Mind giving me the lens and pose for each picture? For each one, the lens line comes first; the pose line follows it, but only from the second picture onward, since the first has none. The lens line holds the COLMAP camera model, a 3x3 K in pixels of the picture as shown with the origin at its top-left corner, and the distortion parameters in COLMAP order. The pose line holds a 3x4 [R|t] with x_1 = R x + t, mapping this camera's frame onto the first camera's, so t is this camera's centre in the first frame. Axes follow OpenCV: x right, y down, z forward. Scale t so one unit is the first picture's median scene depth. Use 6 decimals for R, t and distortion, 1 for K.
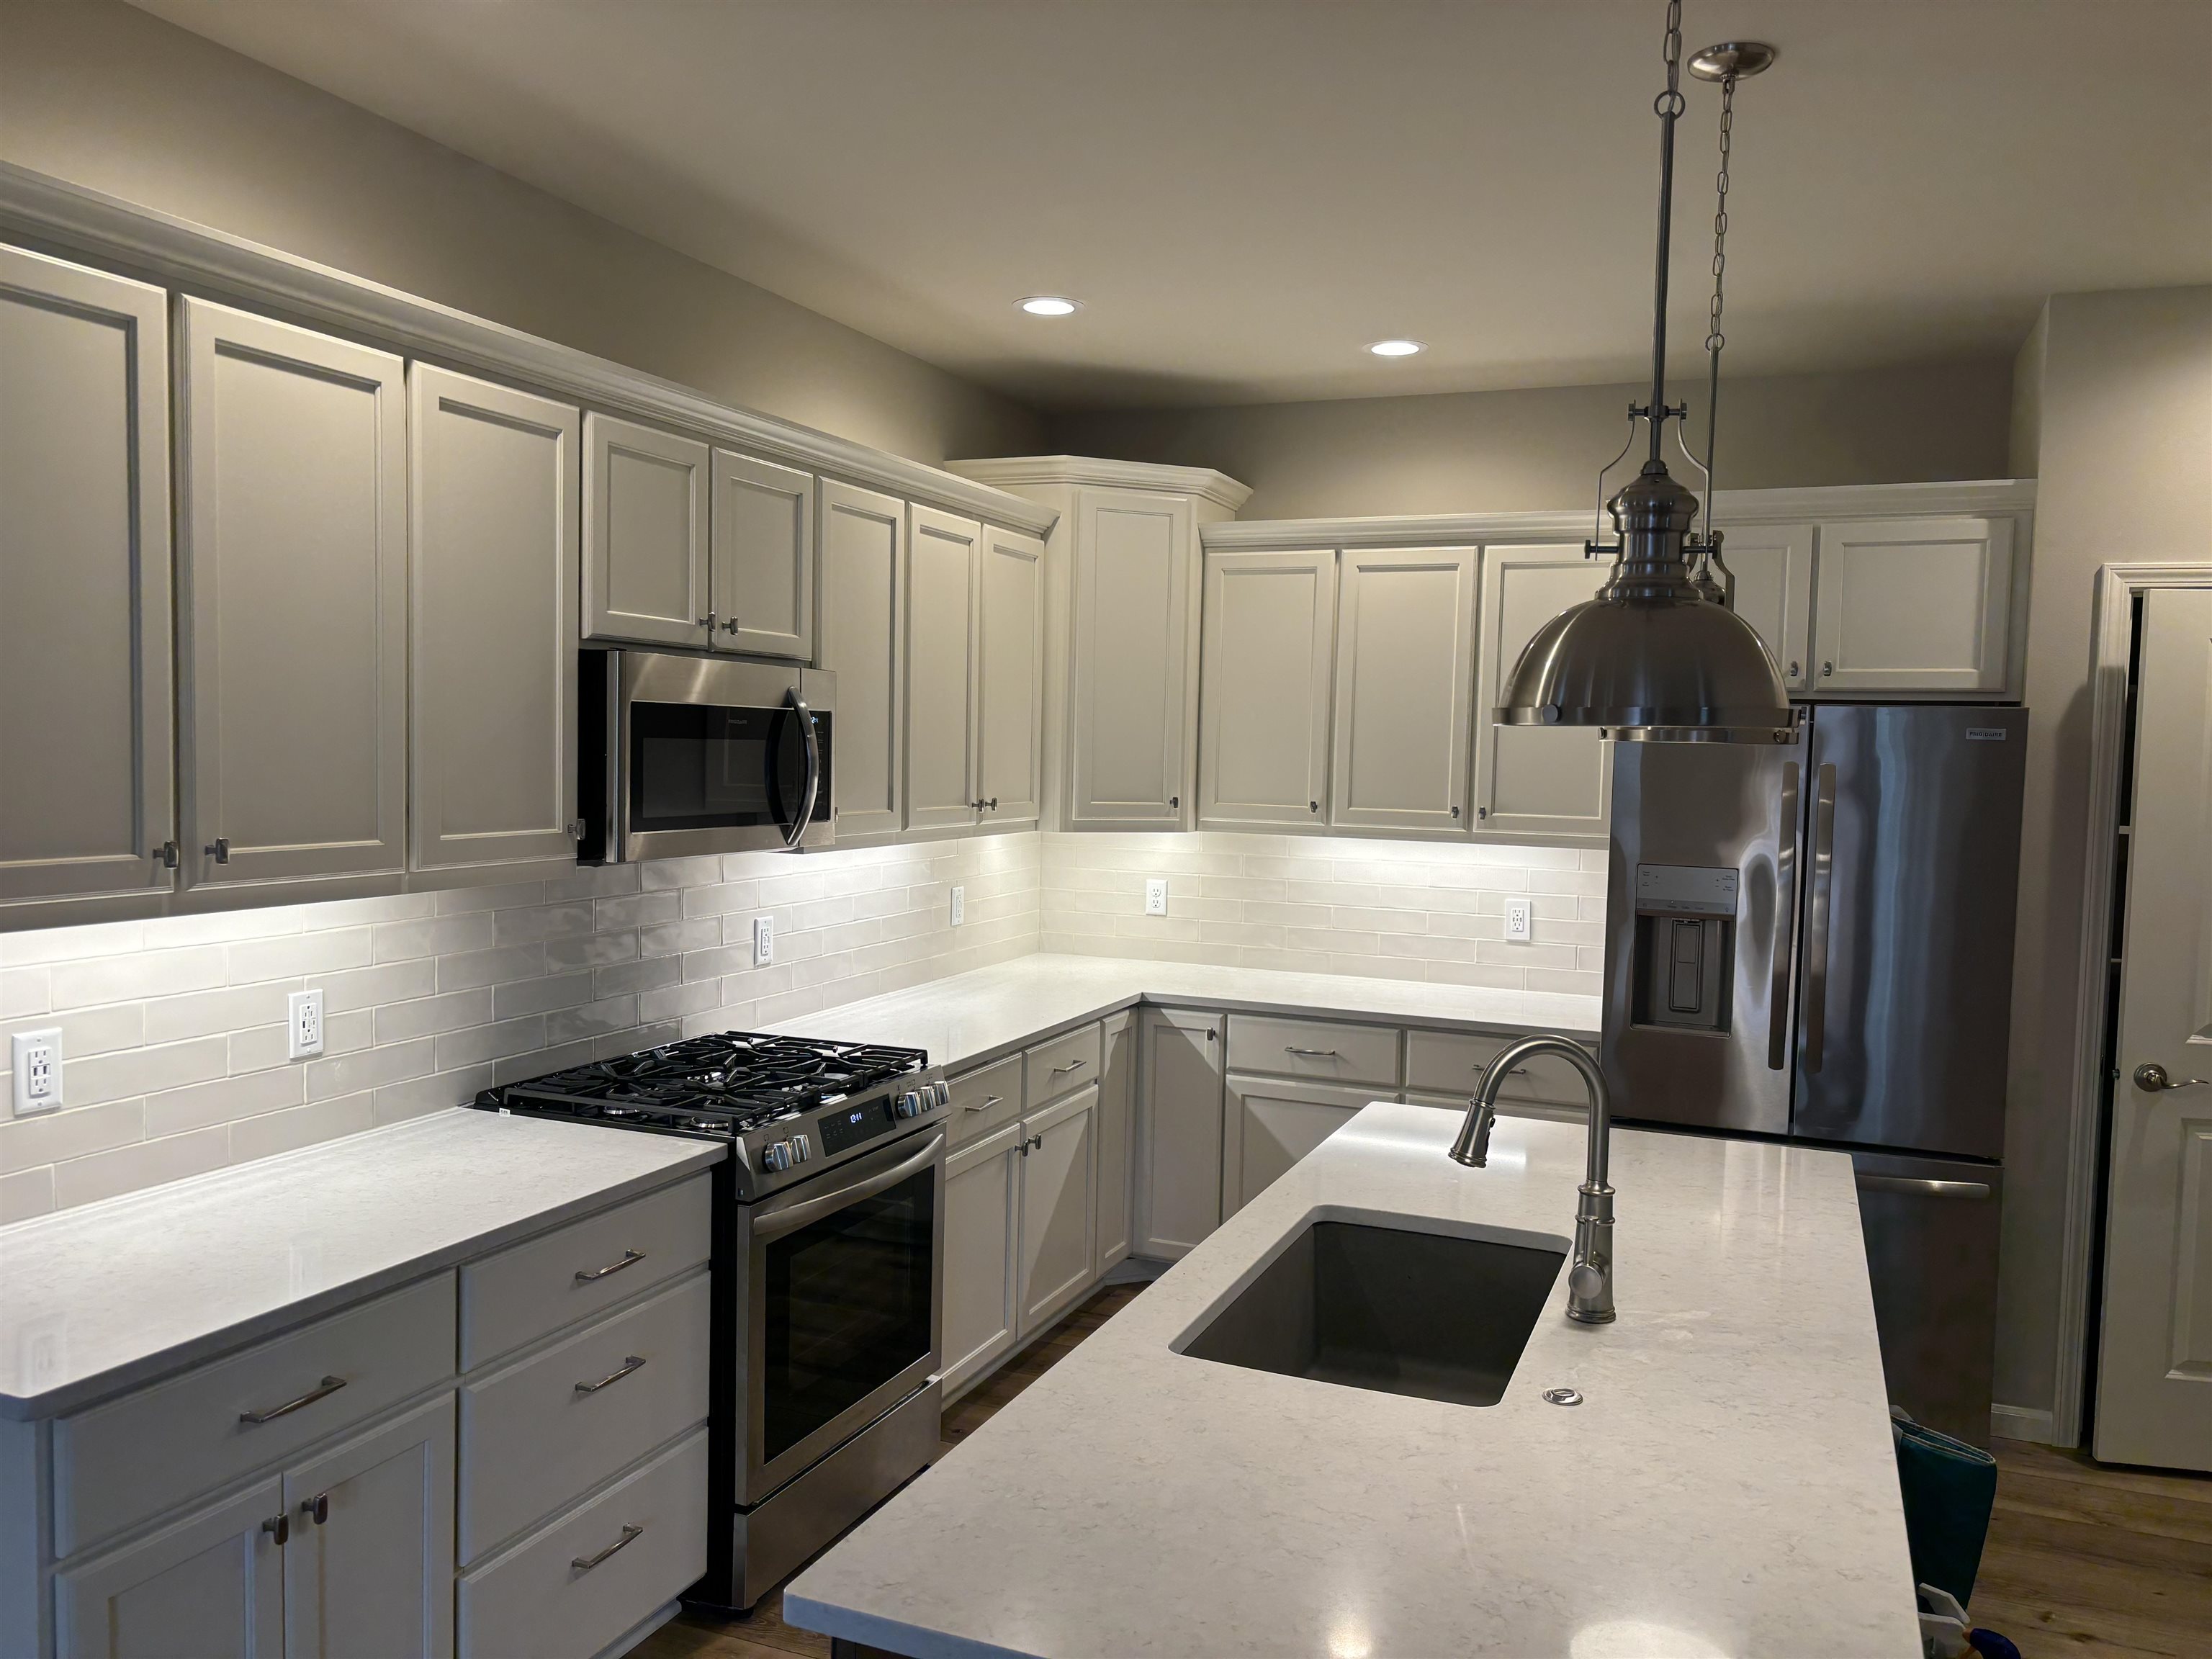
lens RADIAL K [[1663.5, 0, 1125.1], [0, 1663.5, 848.0], [0, 0, 1]] dist [0.055415, -0.044027]
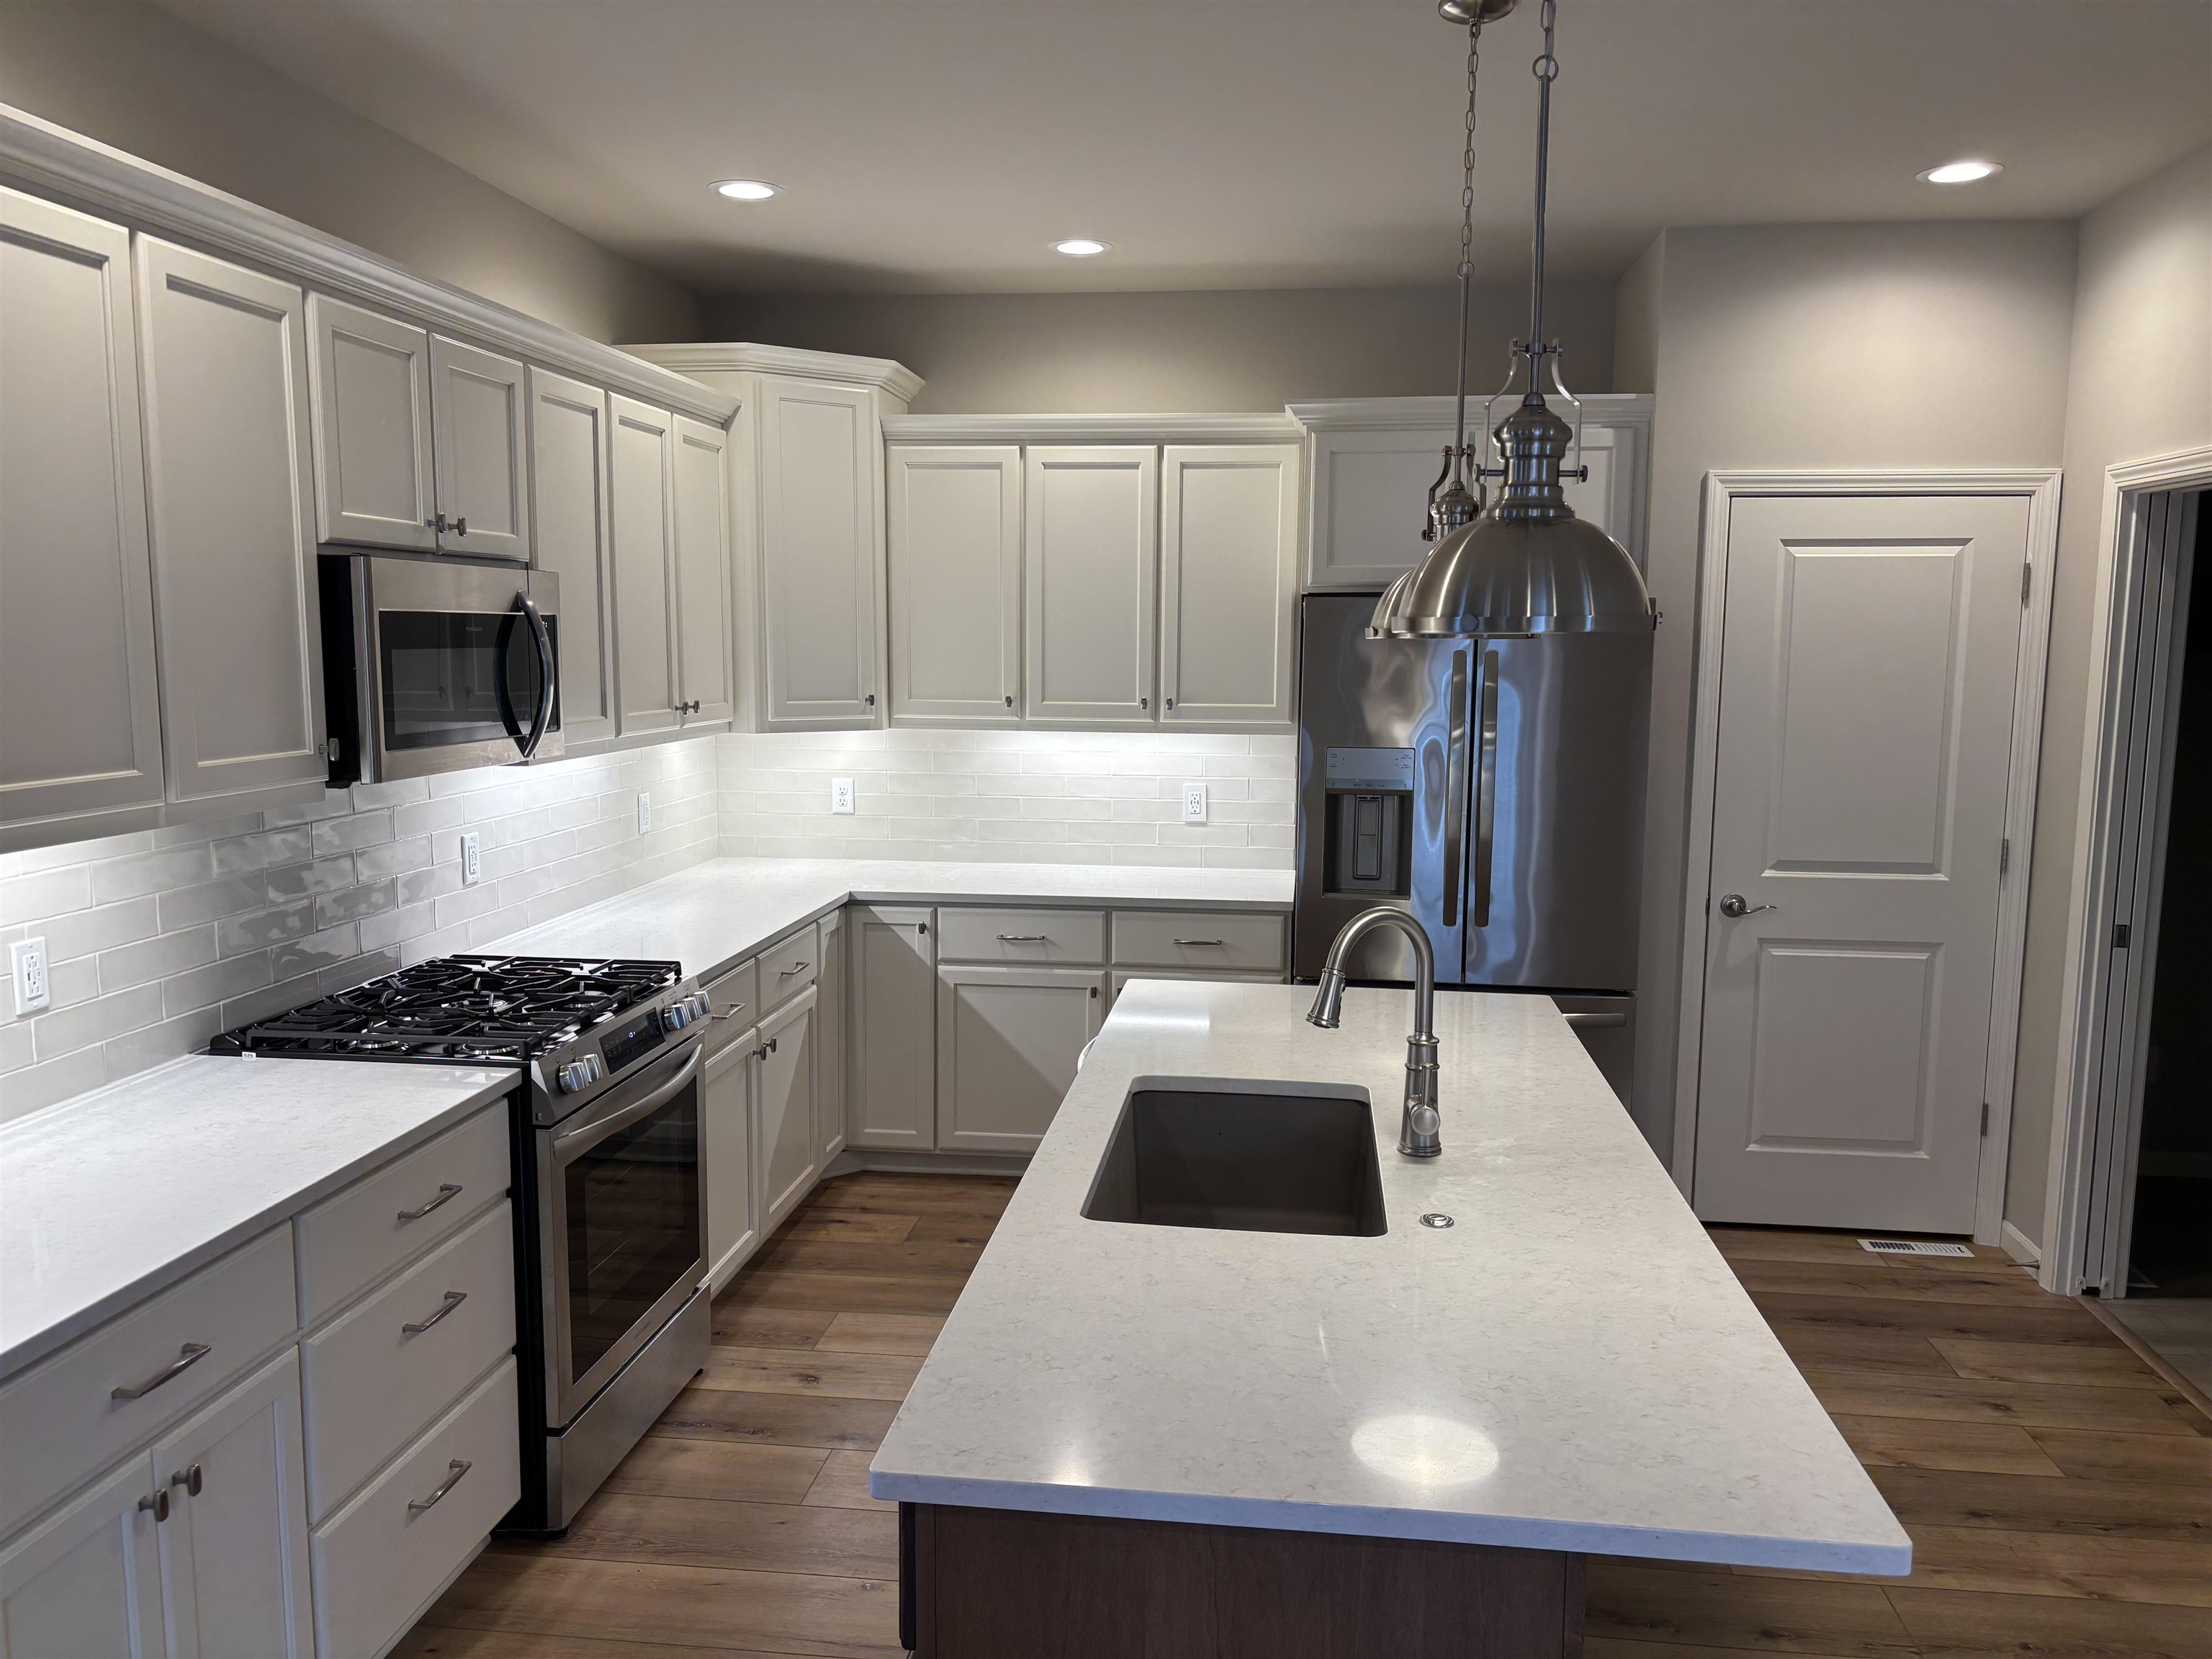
lens RADIAL K [[1663.5, 0, 1112.3], [0, 1663.5, 850.5], [0, 0, 1]] dist [0.055415, -0.044027]
pose [[0.966216, -0.049832, 0.252870, -0.112778], [0.032343, 0.996818, 0.072858, -0.007202], [-0.255696, -0.062218, 0.964753, -0.013663]]
